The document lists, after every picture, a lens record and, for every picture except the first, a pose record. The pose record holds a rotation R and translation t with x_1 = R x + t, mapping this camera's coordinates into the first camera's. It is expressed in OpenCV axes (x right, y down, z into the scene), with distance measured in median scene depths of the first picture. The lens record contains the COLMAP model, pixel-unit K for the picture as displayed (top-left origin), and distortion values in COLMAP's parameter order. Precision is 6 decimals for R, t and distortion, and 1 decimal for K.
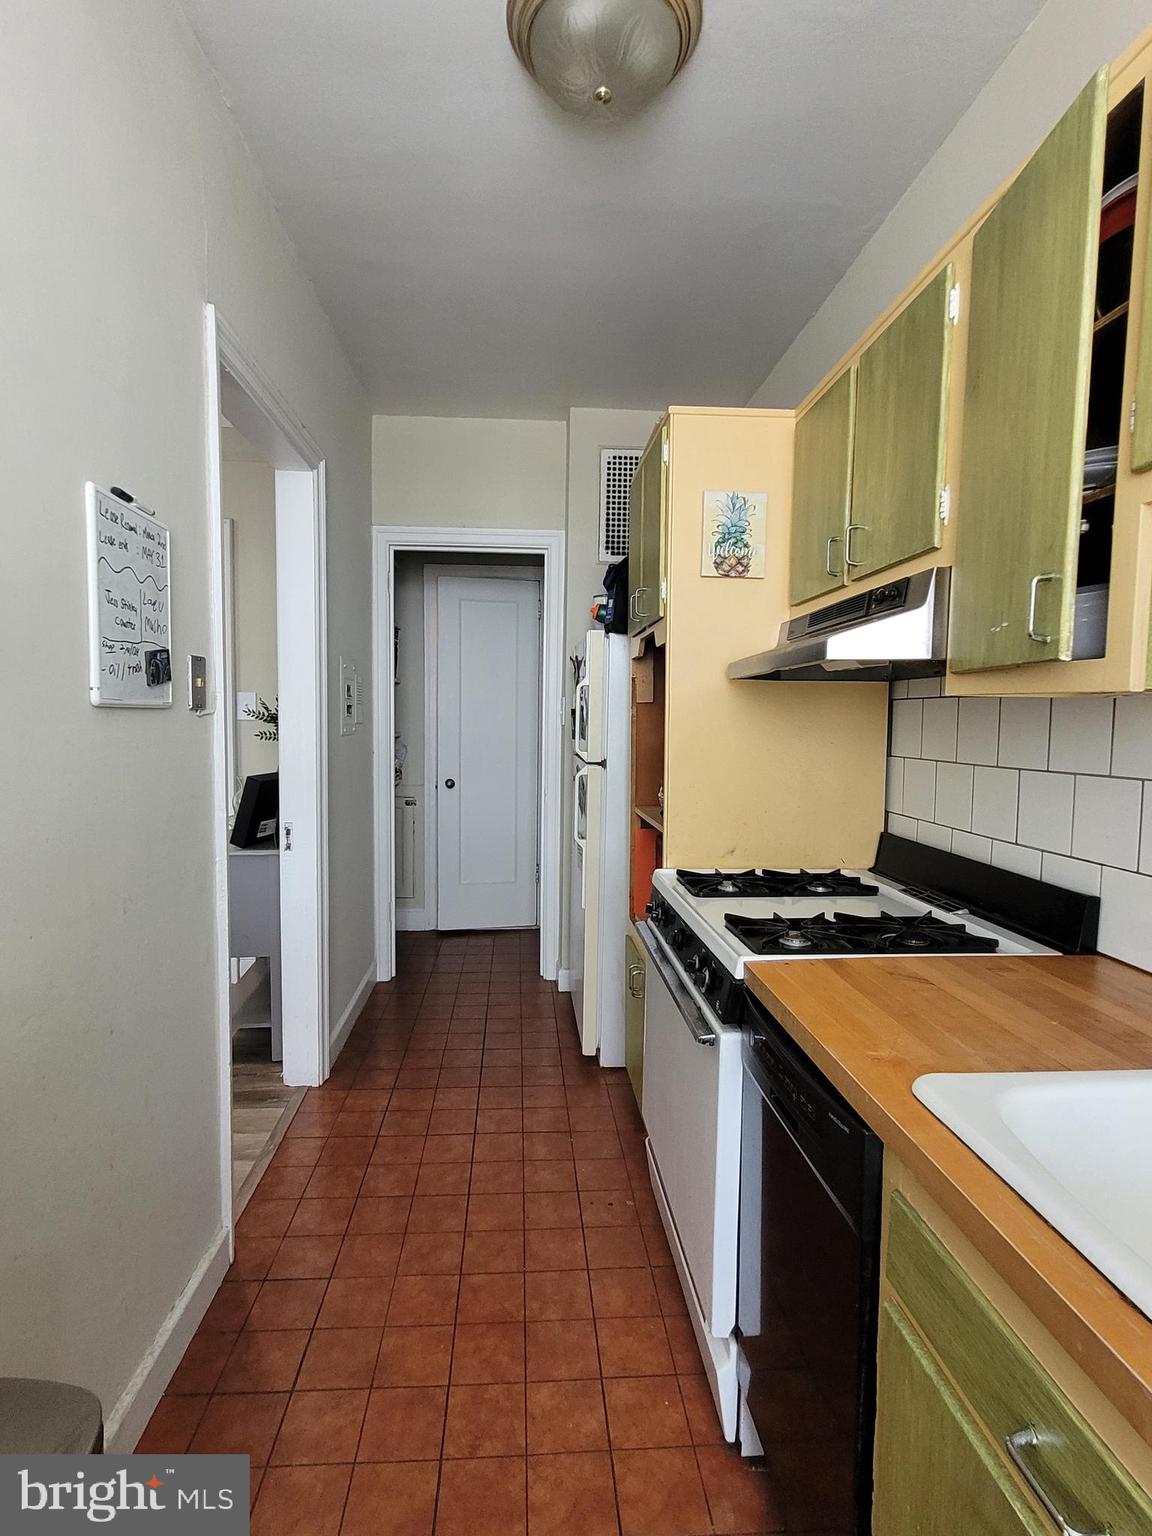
lens RADIAL K [[764.0, 0, 563.8], [0, 764.0, 762.5], [0, 0, 1]] dist [0.007522, -0.002605]
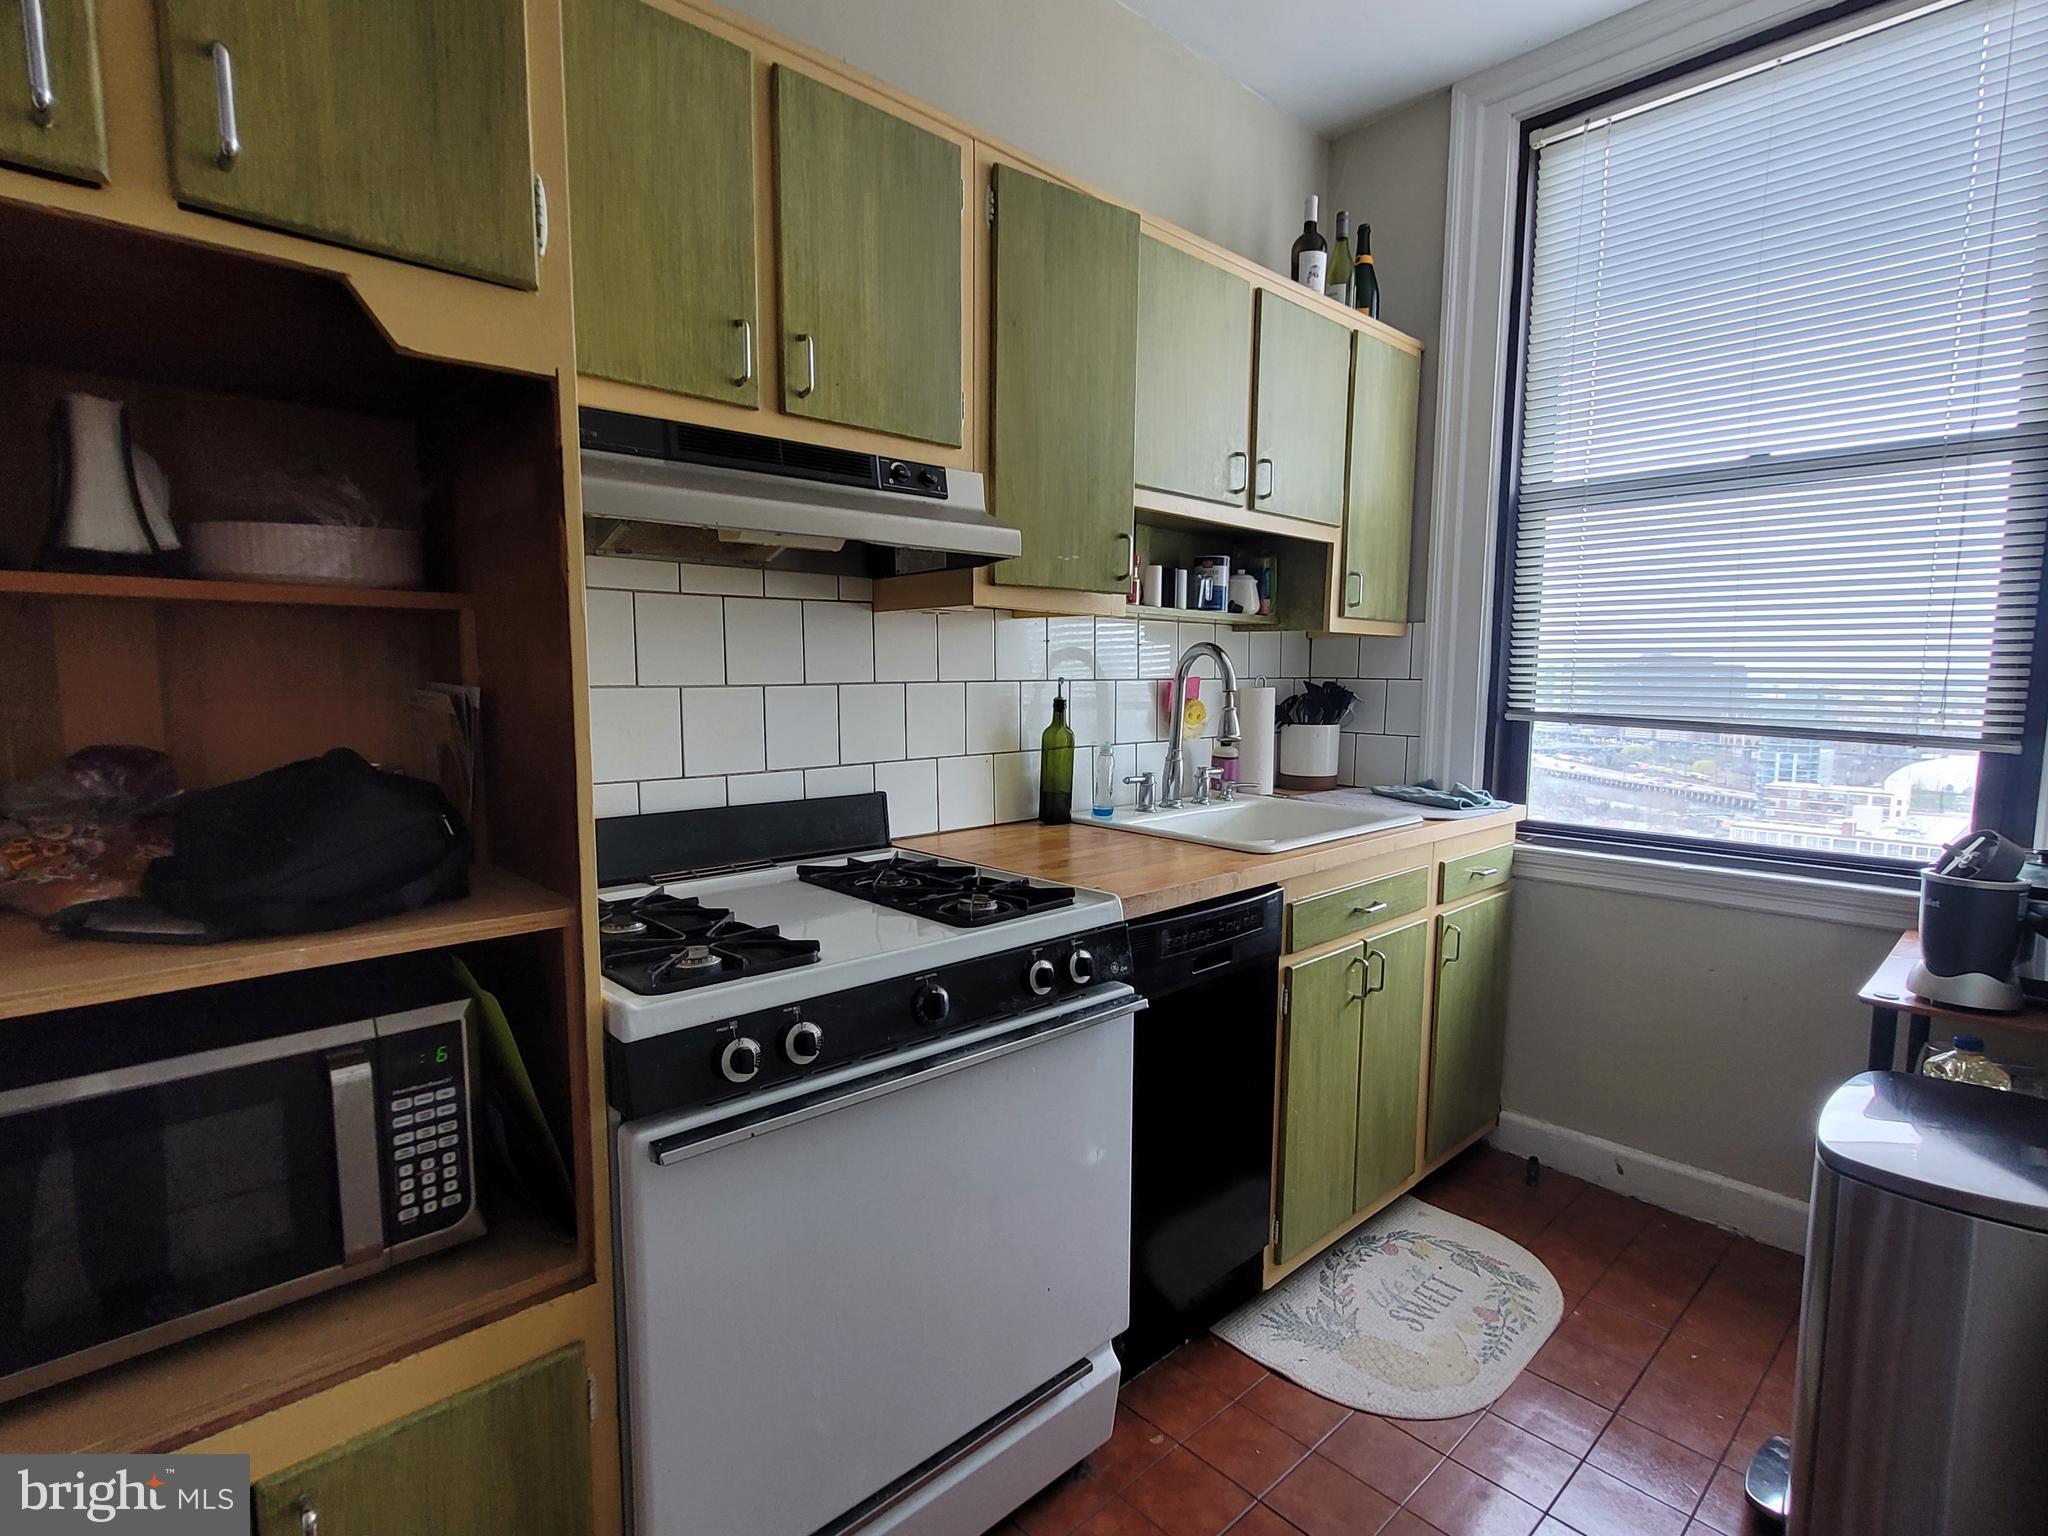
lens RADIAL K [[1018.7, 0, 1017.0], [0, 1018.7, 765.2], [0, 0, 1]] dist [0.007522, -0.002605]
pose [[-0.637798, -0.091466, 0.764753, -0.473809], [0.030491, 0.989147, 0.143733, -0.058492], [-0.769600, 0.114991, -0.628087, 1.494522]]
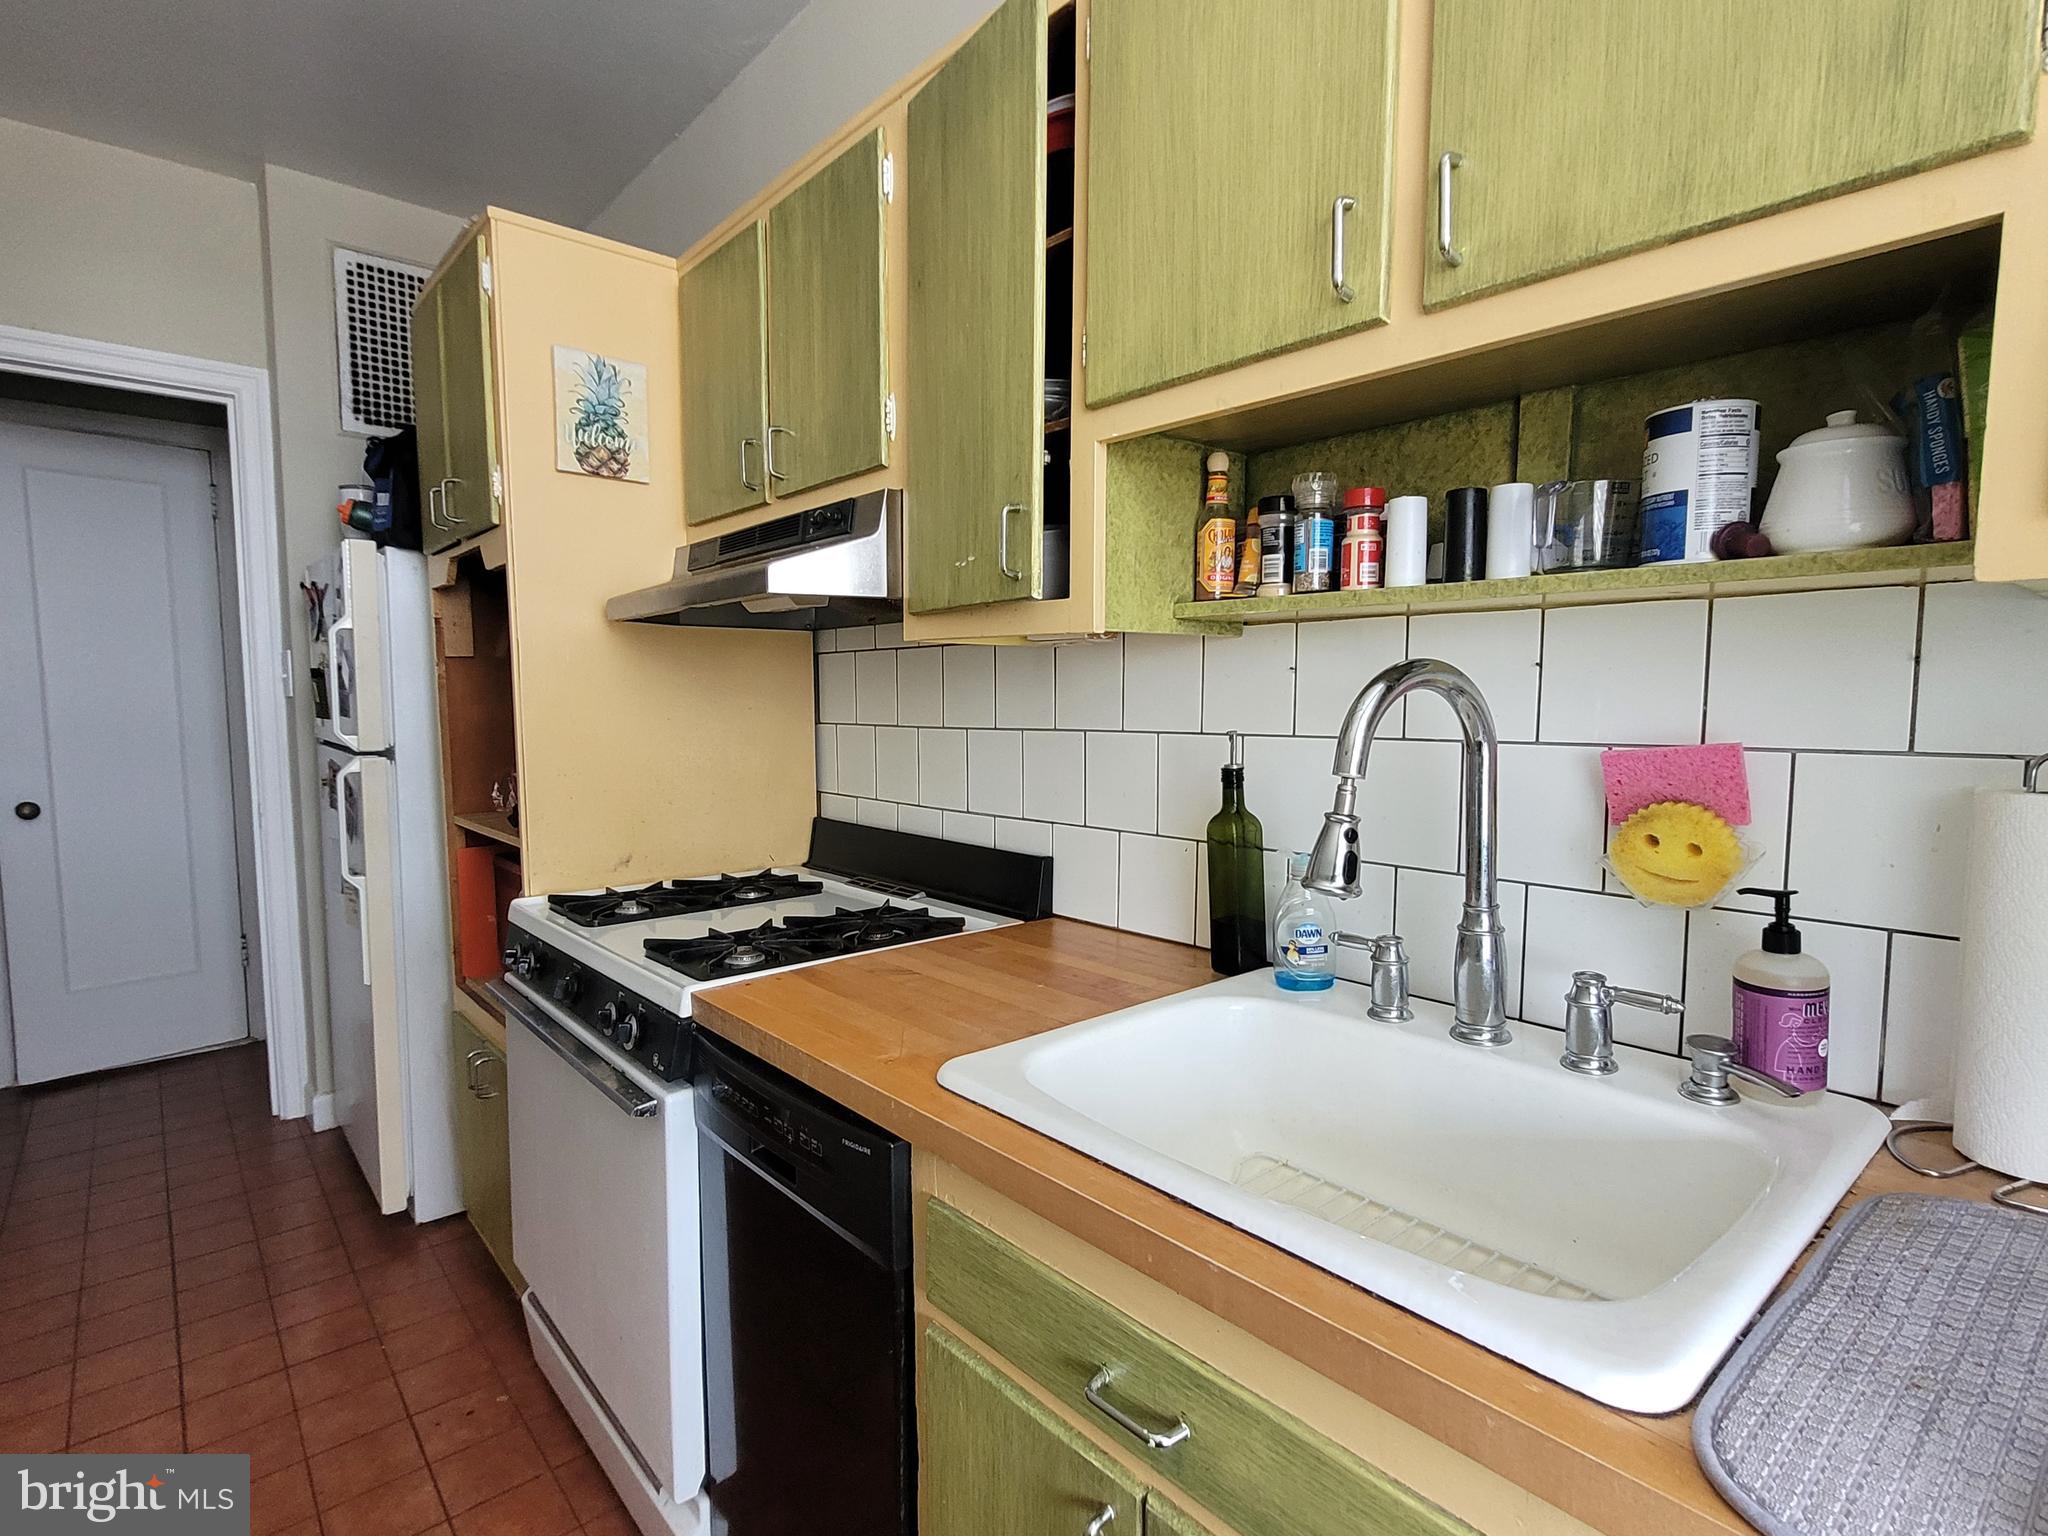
lens RADIAL K [[1018.7, 0, 1031.7], [0, 1018.7, 771.5], [0, 0, 1]] dist [0.007522, -0.002605]
pose [[0.791283, -0.058660, 0.608630, -0.073461], [0.046518, 0.998278, 0.035736, 0.019656], [-0.609678, 0.000035, 0.792649, 0.008143]]
